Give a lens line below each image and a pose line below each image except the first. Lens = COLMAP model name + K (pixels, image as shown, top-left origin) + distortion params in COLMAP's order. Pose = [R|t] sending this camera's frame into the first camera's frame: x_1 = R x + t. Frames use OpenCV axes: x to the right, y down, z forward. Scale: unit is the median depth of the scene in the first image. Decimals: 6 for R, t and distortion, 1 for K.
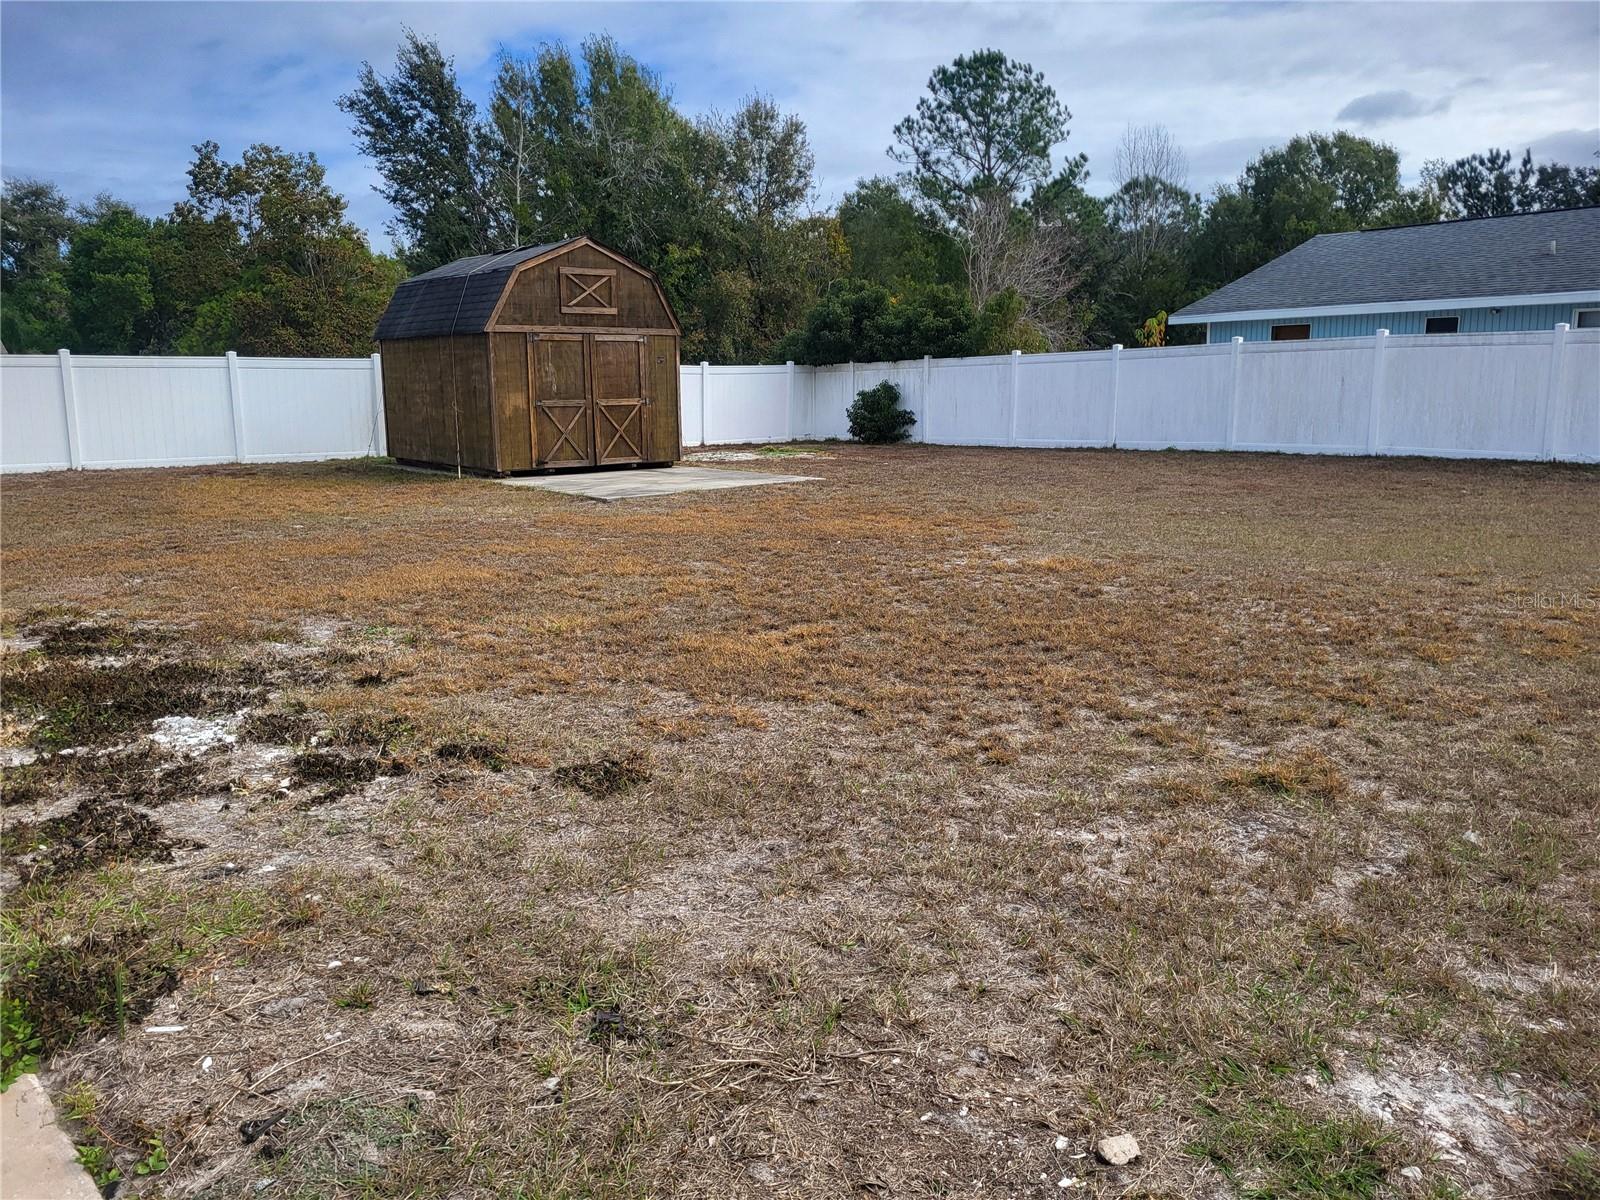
lens RADIAL K [[1207.7, 0, 809.9], [0, 1207.7, 587.8], [0, 0, 1]] dist [0.052805, -0.047303]
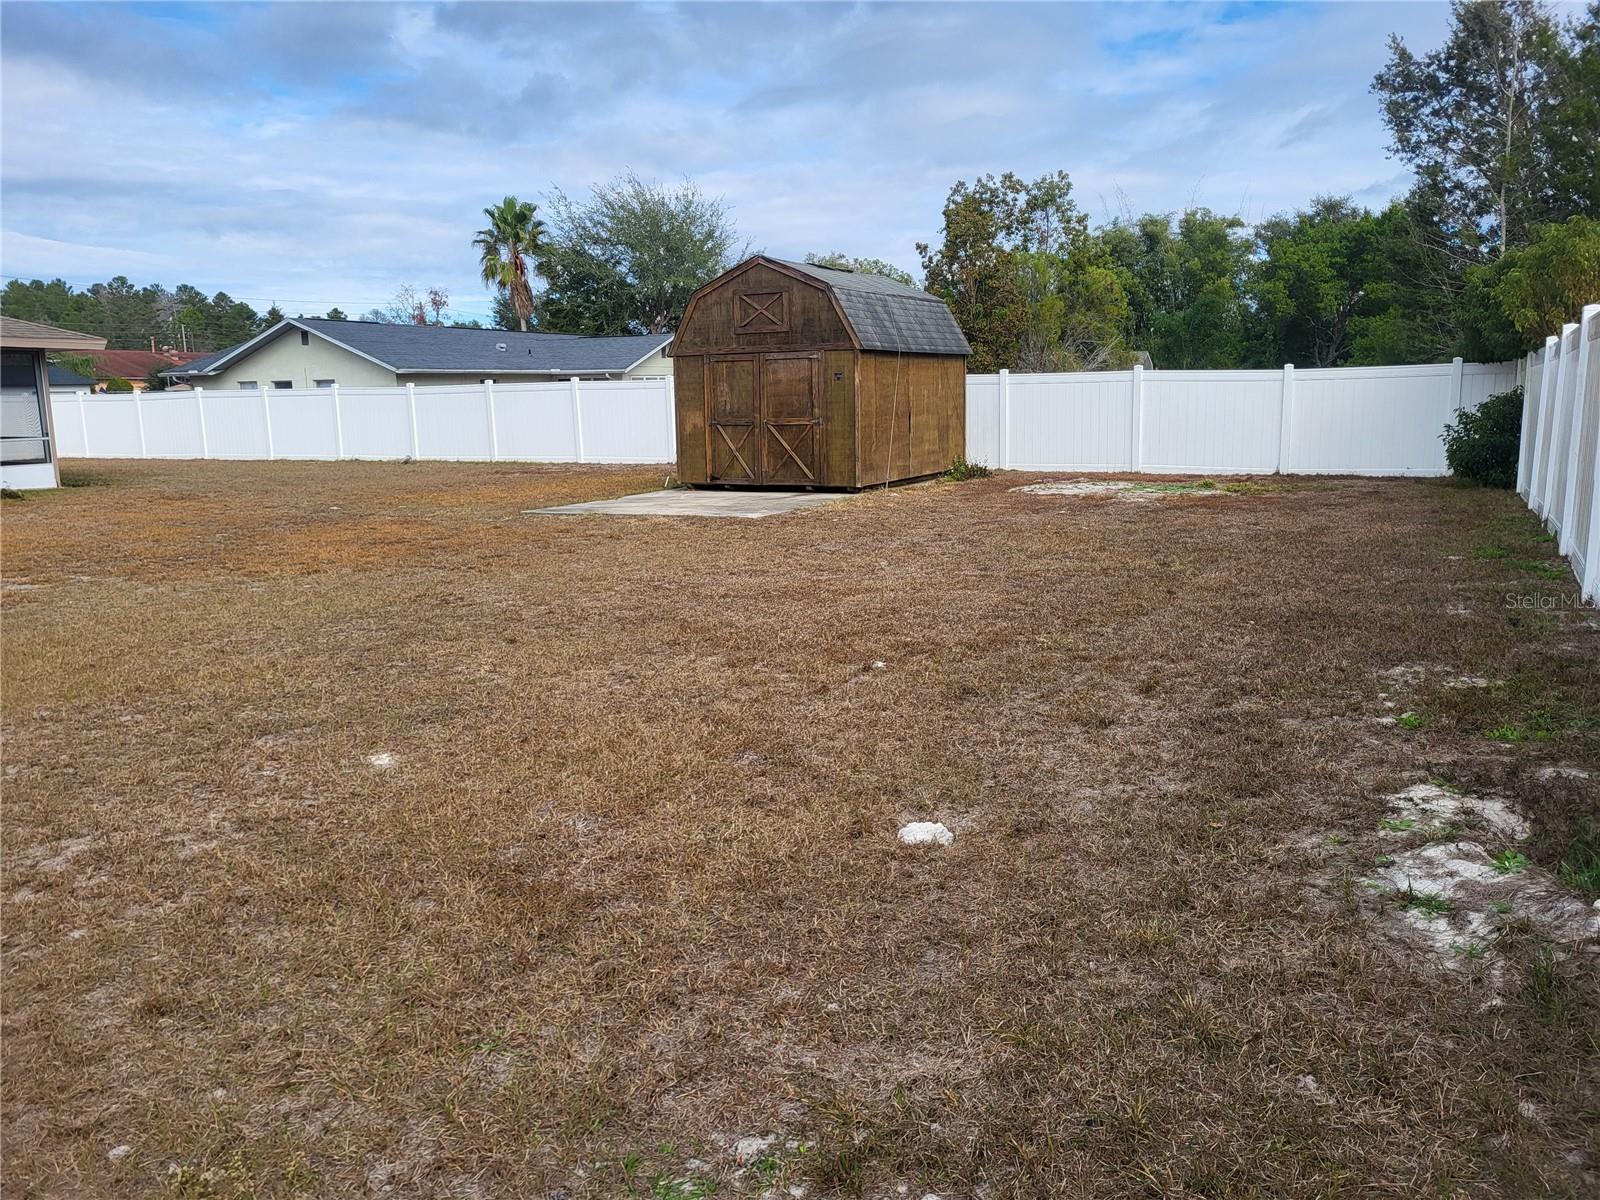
lens RADIAL K [[1207.7, 0, 809.9], [0, 1207.7, 587.8], [0, 0, 1]] dist [0.052805, -0.047303]
pose [[0.419550, 0.134876, -0.897656, 0.737464], [-0.140164, 0.986665, 0.082740, -0.103011], [0.896846, 0.091106, 0.432860, 0.602083]]
